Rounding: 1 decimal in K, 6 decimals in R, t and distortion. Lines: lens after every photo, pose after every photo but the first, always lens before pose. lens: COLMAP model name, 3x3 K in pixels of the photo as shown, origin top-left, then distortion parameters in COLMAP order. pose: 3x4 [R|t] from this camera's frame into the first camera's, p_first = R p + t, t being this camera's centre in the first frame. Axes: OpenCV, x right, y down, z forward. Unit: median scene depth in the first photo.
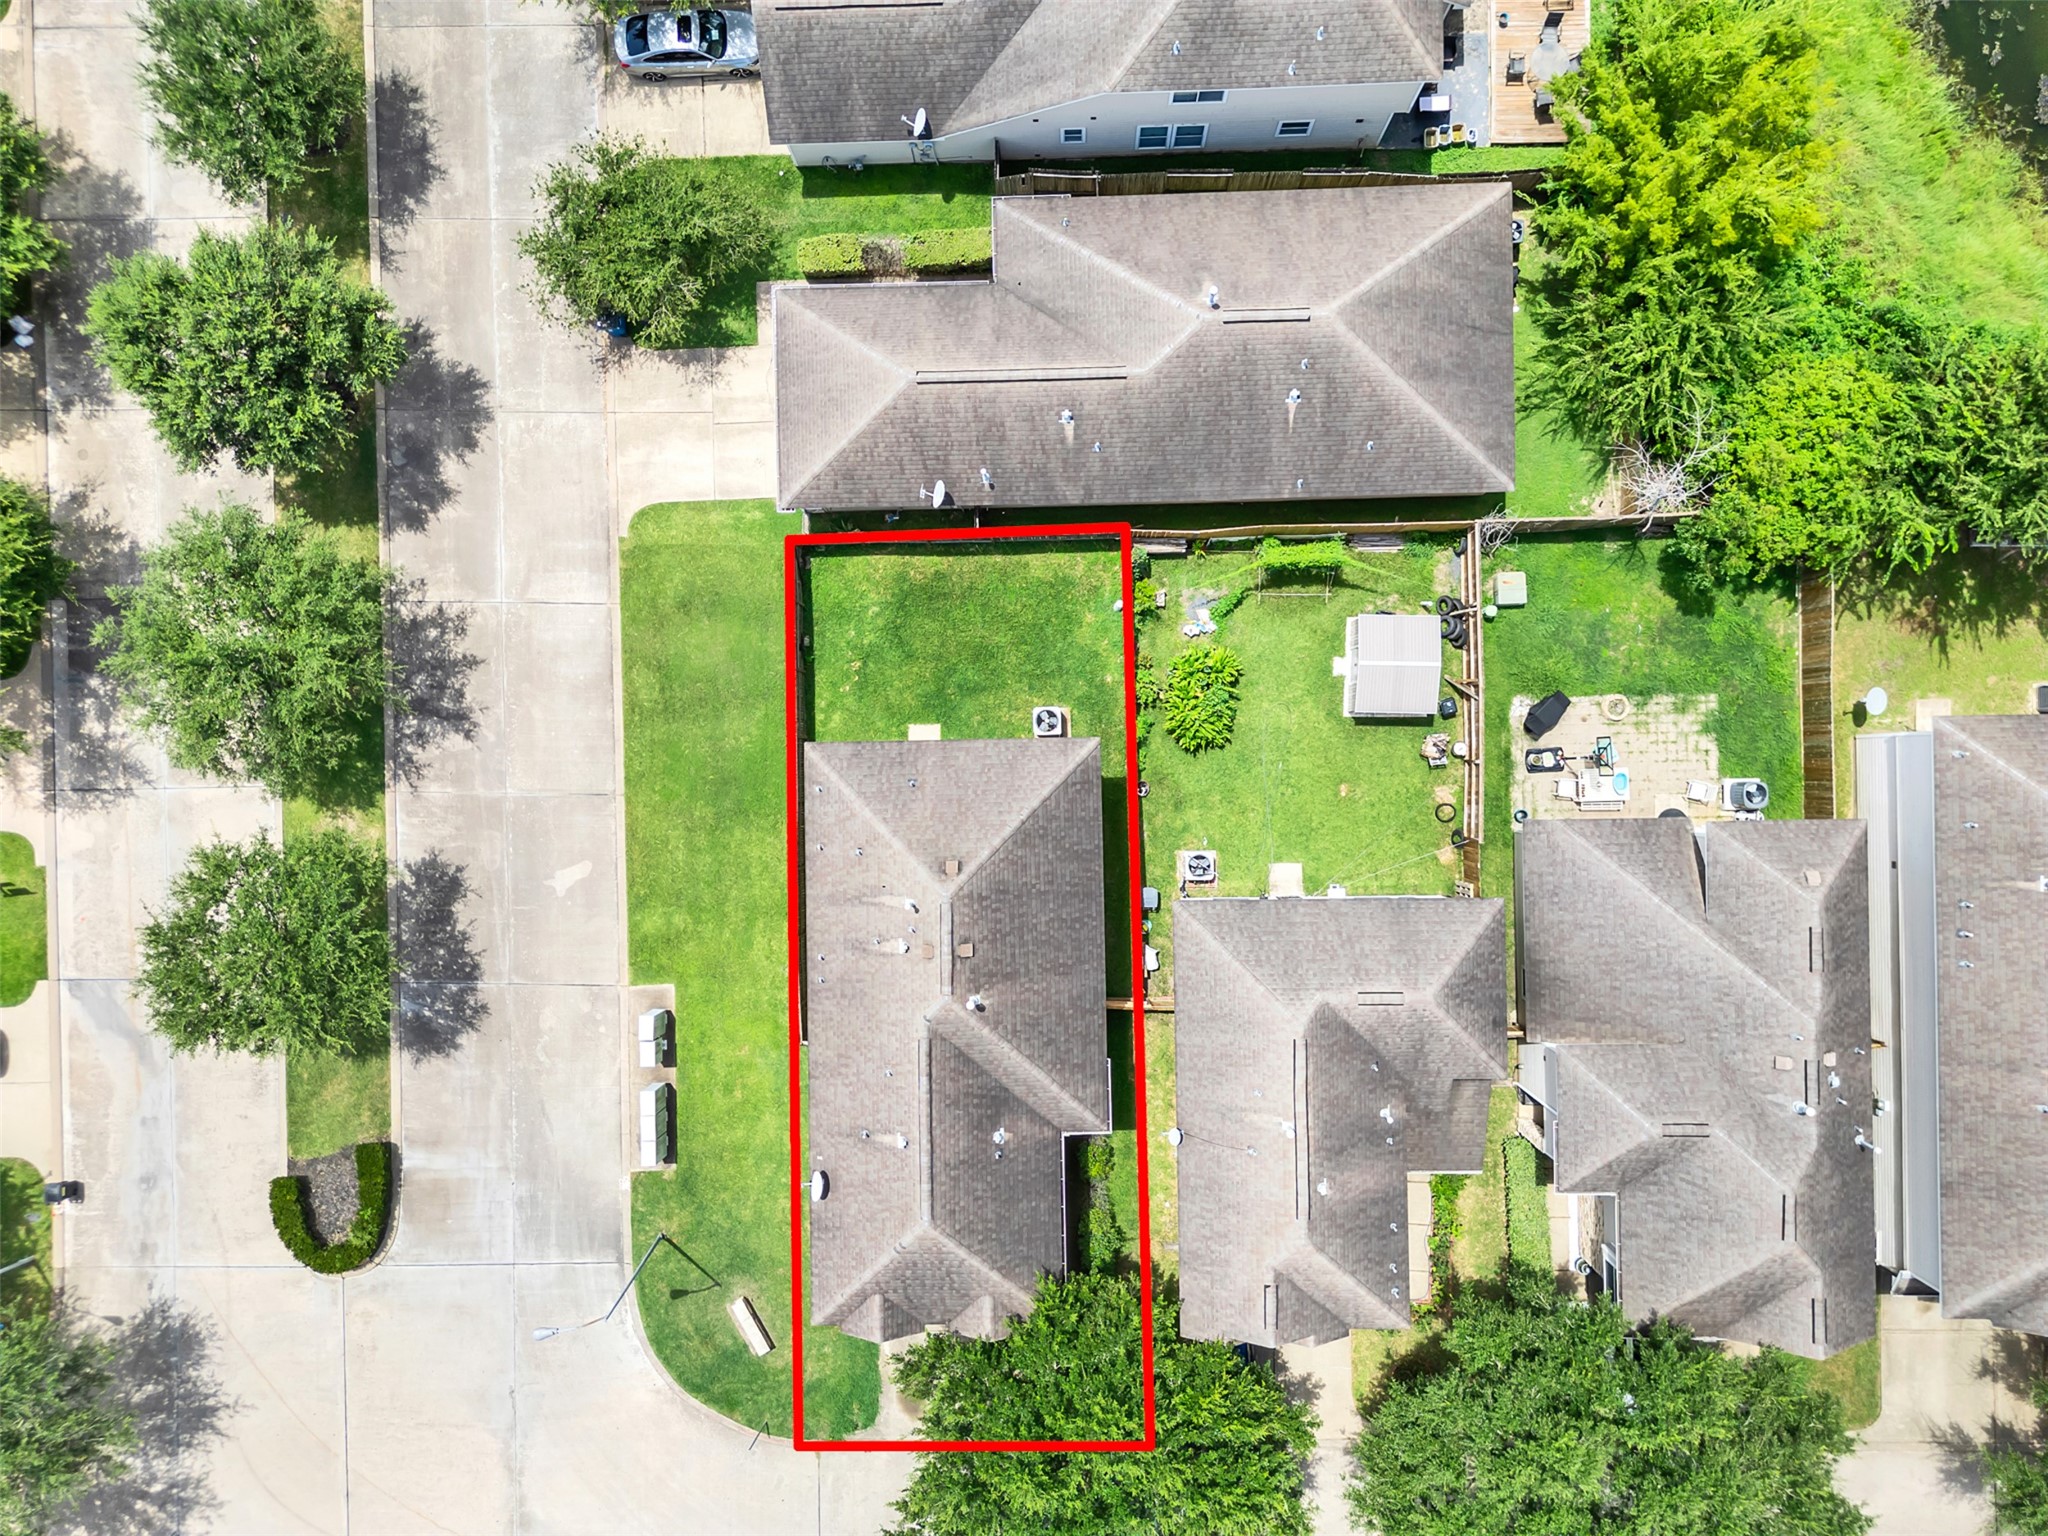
lens RADIAL K [[1429.0, 0, 1028.5], [0, 1429.0, 781.4], [0, 0, 1]] dist [0.068711, -0.066395]
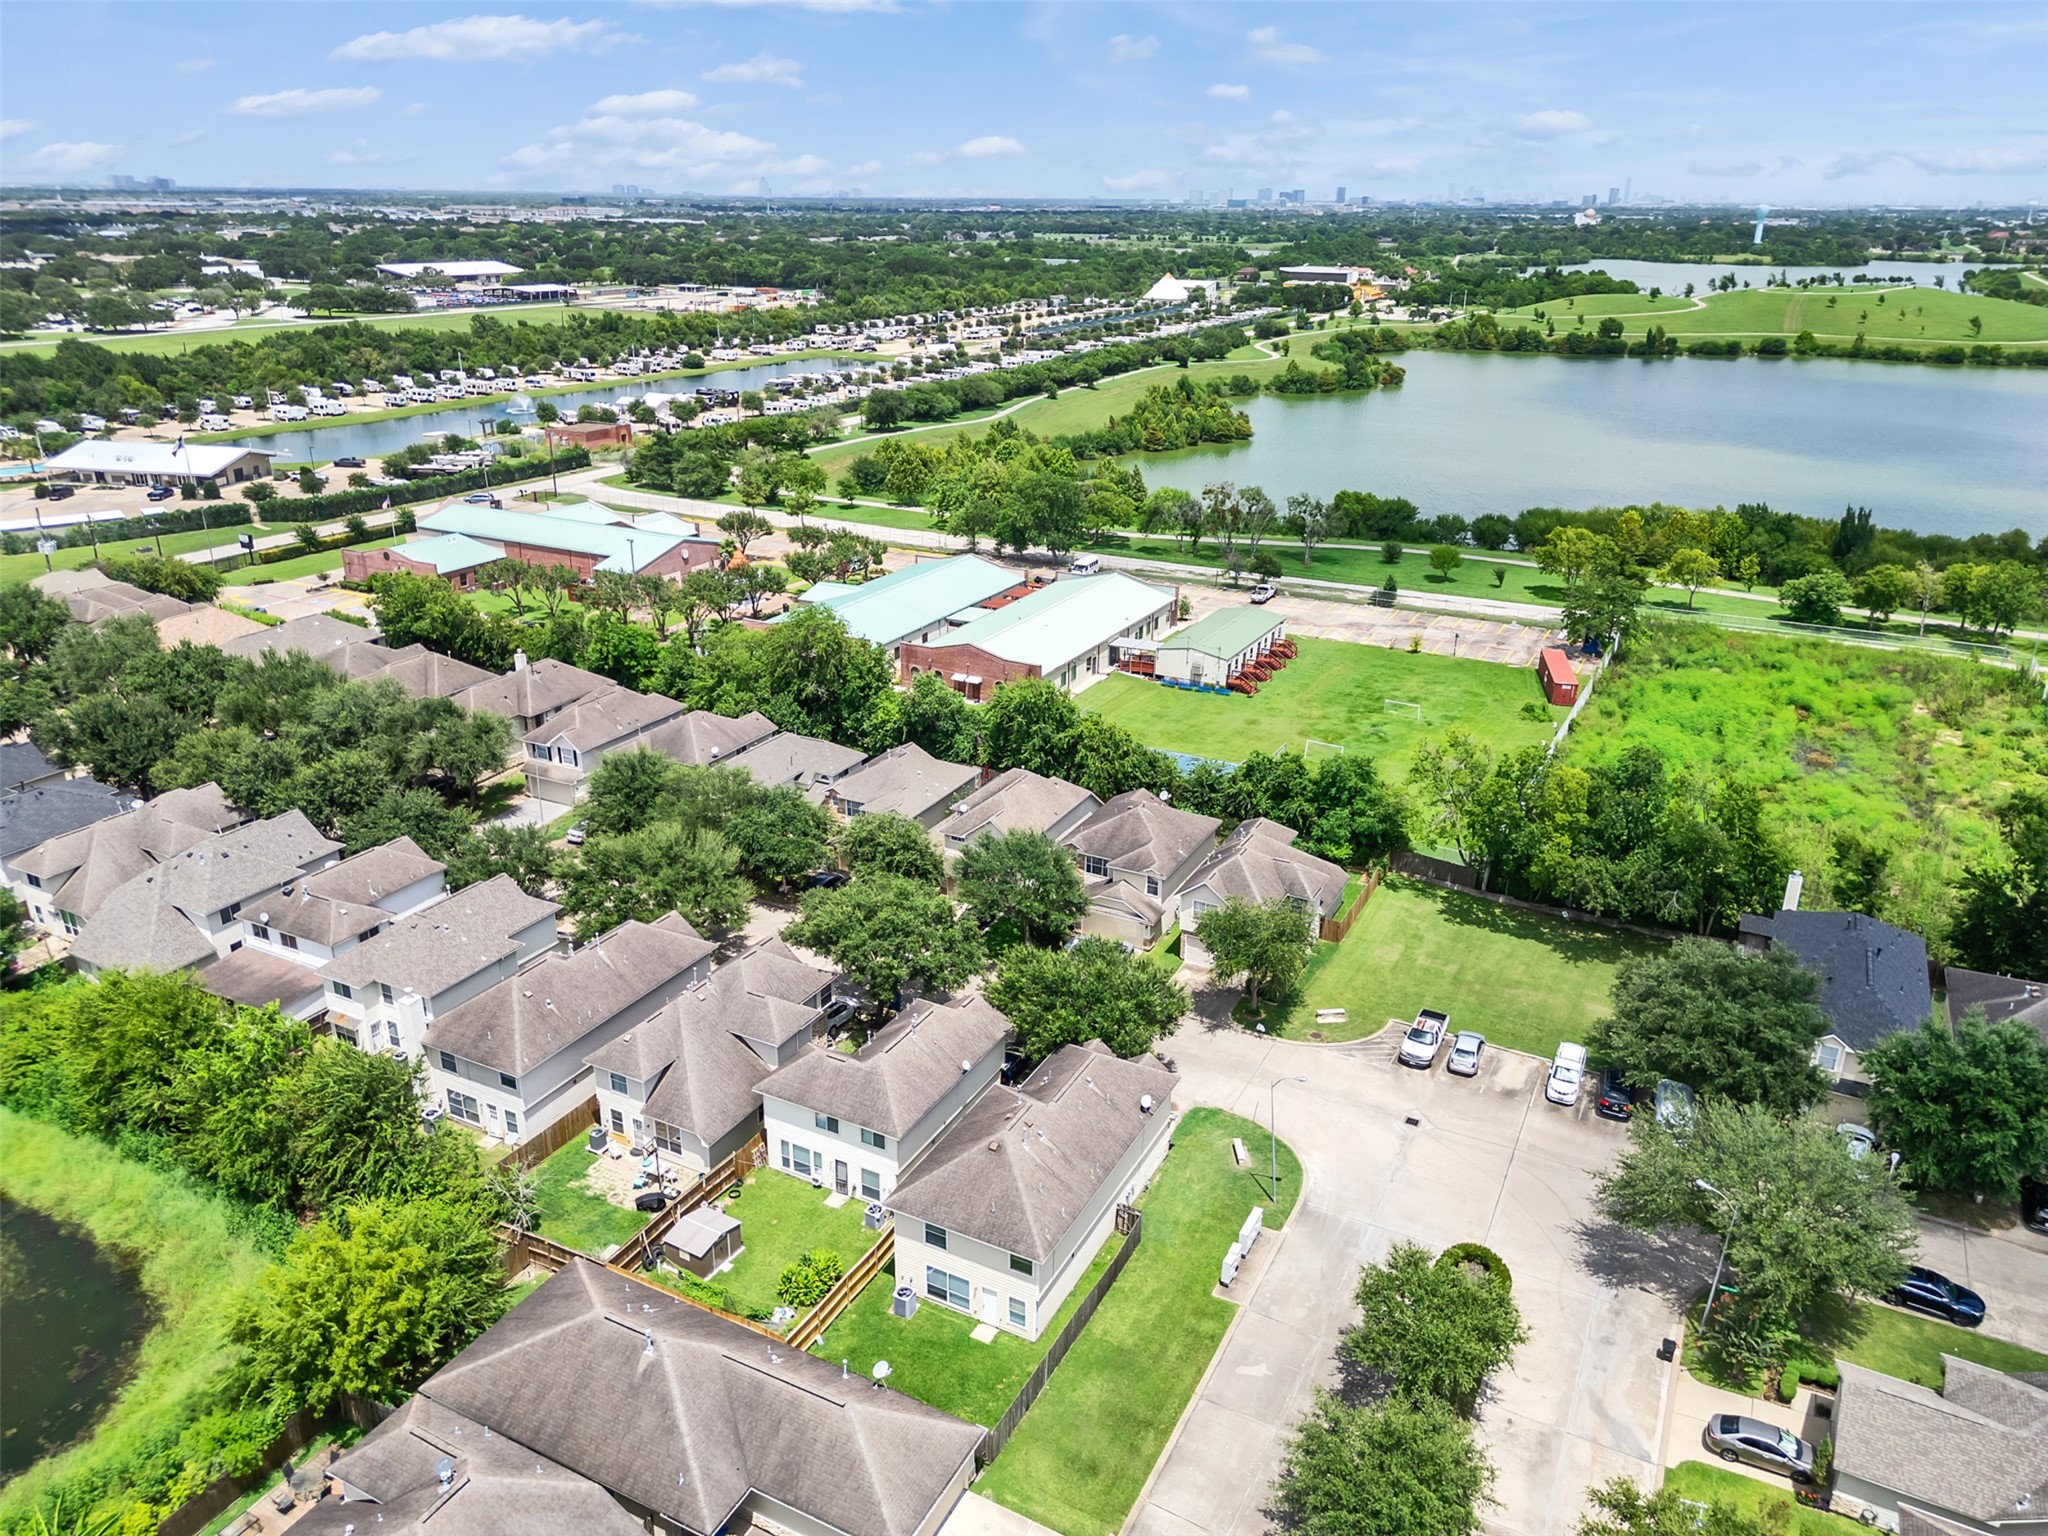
lens RADIAL K [[1429.0, 0, 1028.5], [0, 1429.0, 781.4], [0, 0, 1]] dist [0.068711, -0.066395]
pose [[-0.878724, -0.158151, 0.450369, -0.669944], [0.476952, -0.328456, 0.815251, -0.996856], [0.018993, 0.931185, 0.364053, -0.046370]]
